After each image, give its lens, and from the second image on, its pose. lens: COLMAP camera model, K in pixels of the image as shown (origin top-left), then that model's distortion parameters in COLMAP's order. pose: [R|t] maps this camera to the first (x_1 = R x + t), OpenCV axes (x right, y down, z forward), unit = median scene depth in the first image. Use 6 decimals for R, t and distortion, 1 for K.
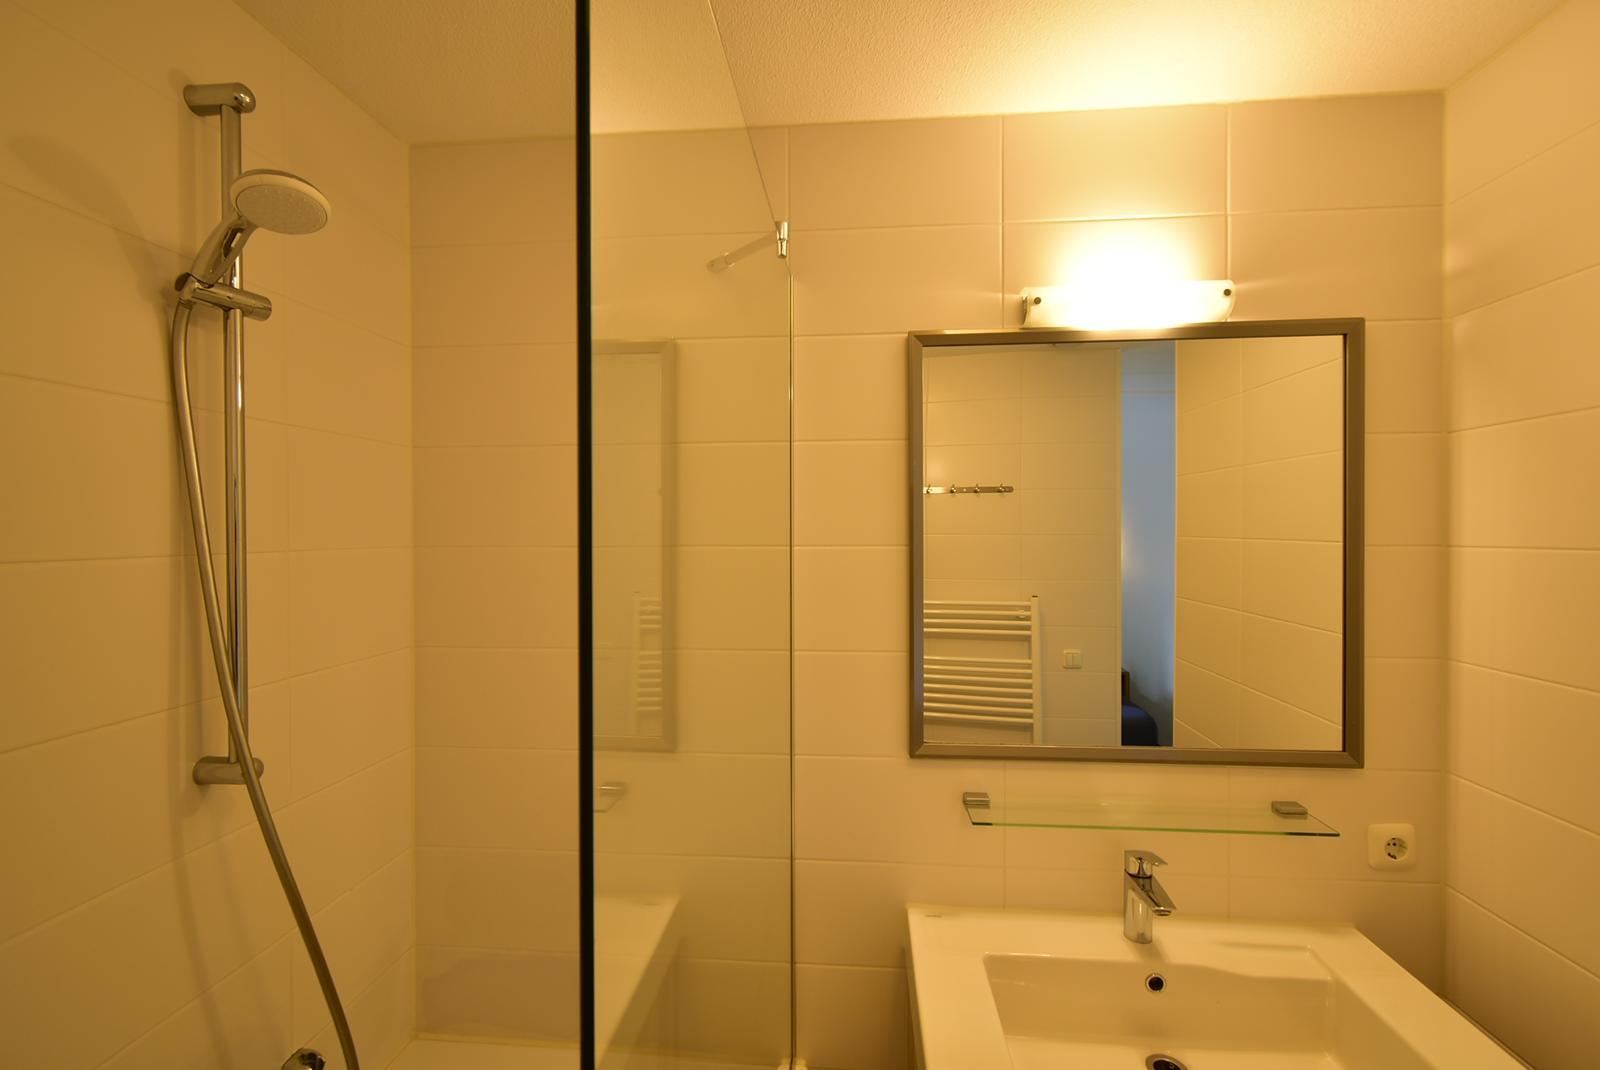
lens RADIAL K [[714.5, 0, 810.9], [0, 714.5, 541.4], [0, 0, 1]] dist [0.010114, -0.003857]
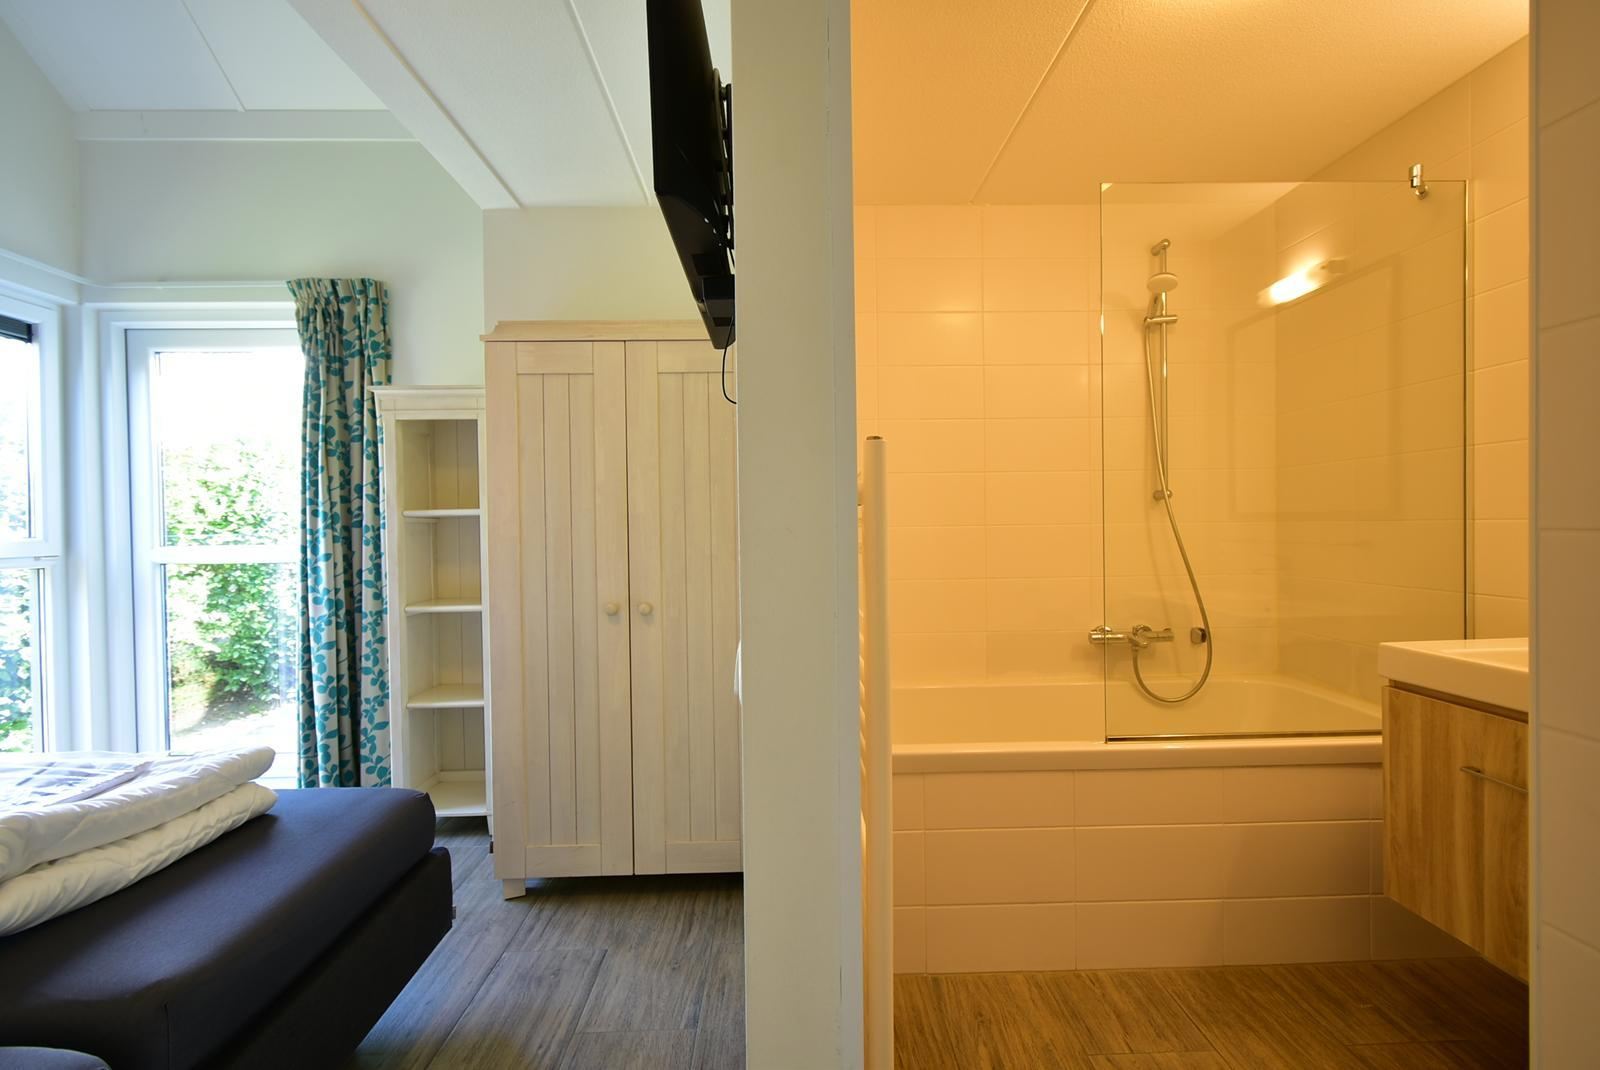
lens RADIAL K [[714.5, 0, 793.1], [0, 714.5, 535.4], [0, 0, 1]] dist [0.010114, -0.003857]
pose [[0.107112, 0.017851, -0.994087, 1.750417], [0.005920, 0.999810, 0.018592, 0.417501], [0.994229, -0.007876, 0.106986, -0.683055]]
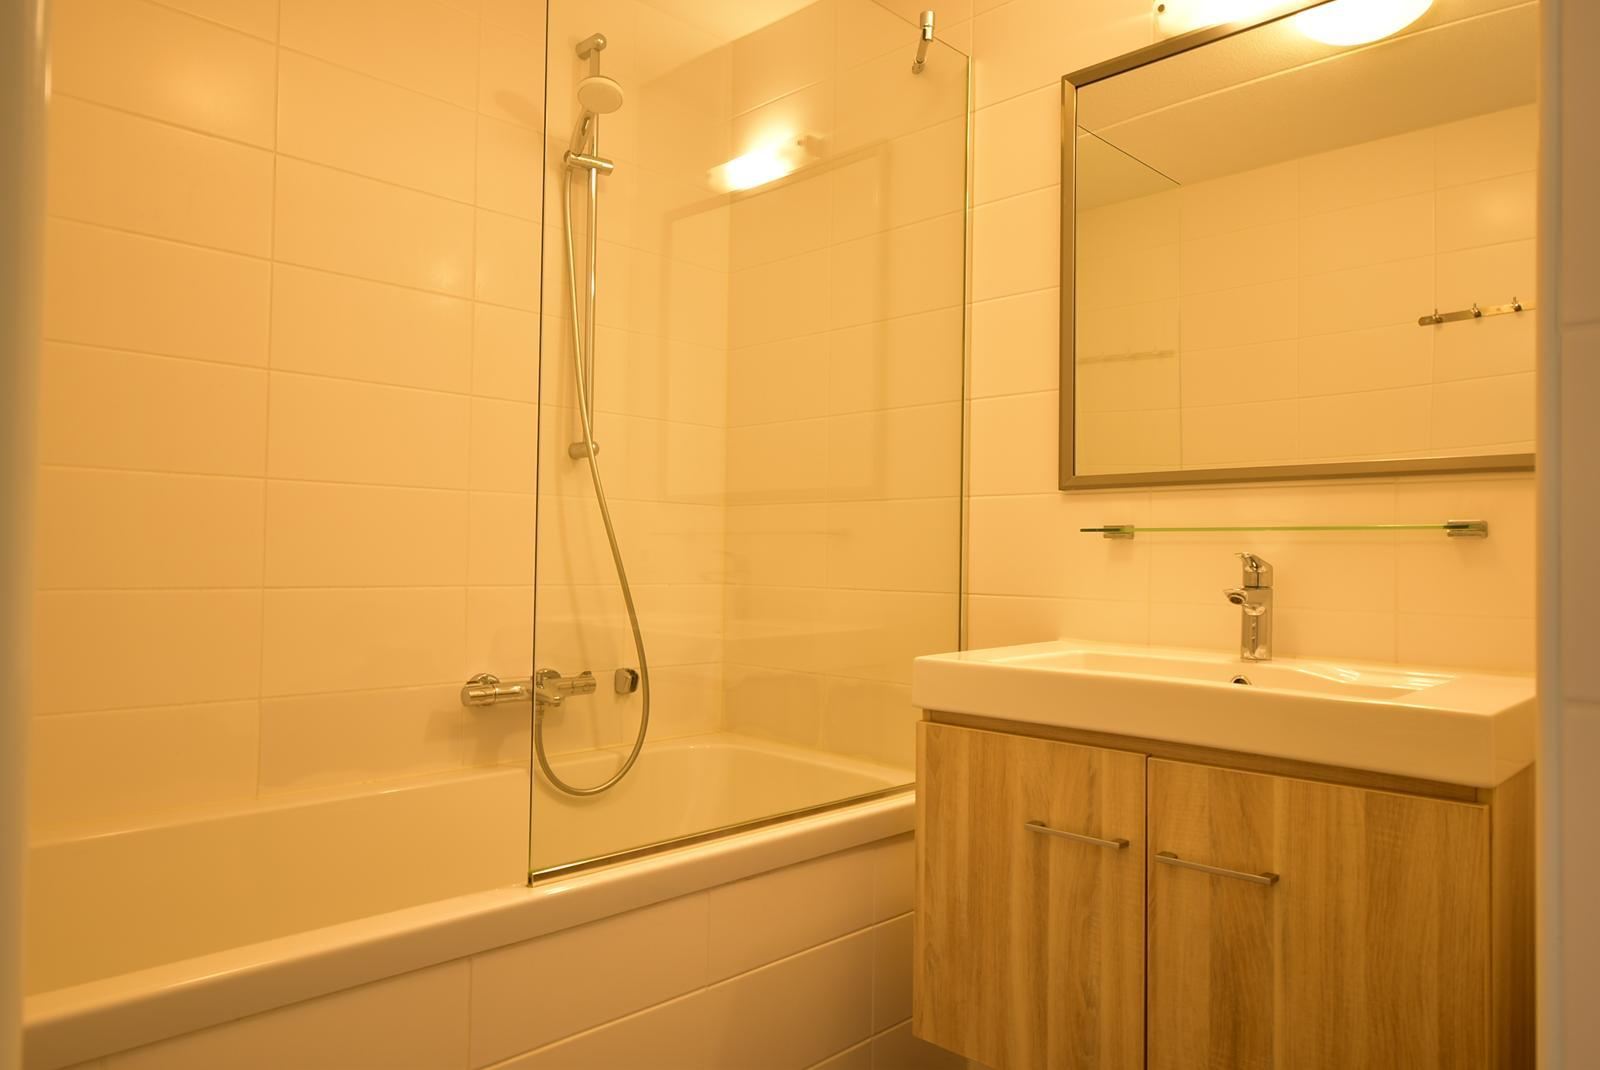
lens RADIAL K [[1054.4, 0, 808.2], [0, 1054.4, 536.5], [0, 0, 1]] dist [0.005330, -0.001866]
pose [[0.774212, 0.001118, -0.632926, 1.118818], [-0.023923, 0.999336, -0.027499, 0.575910], [0.632474, 0.036431, 0.773724, -0.533780]]
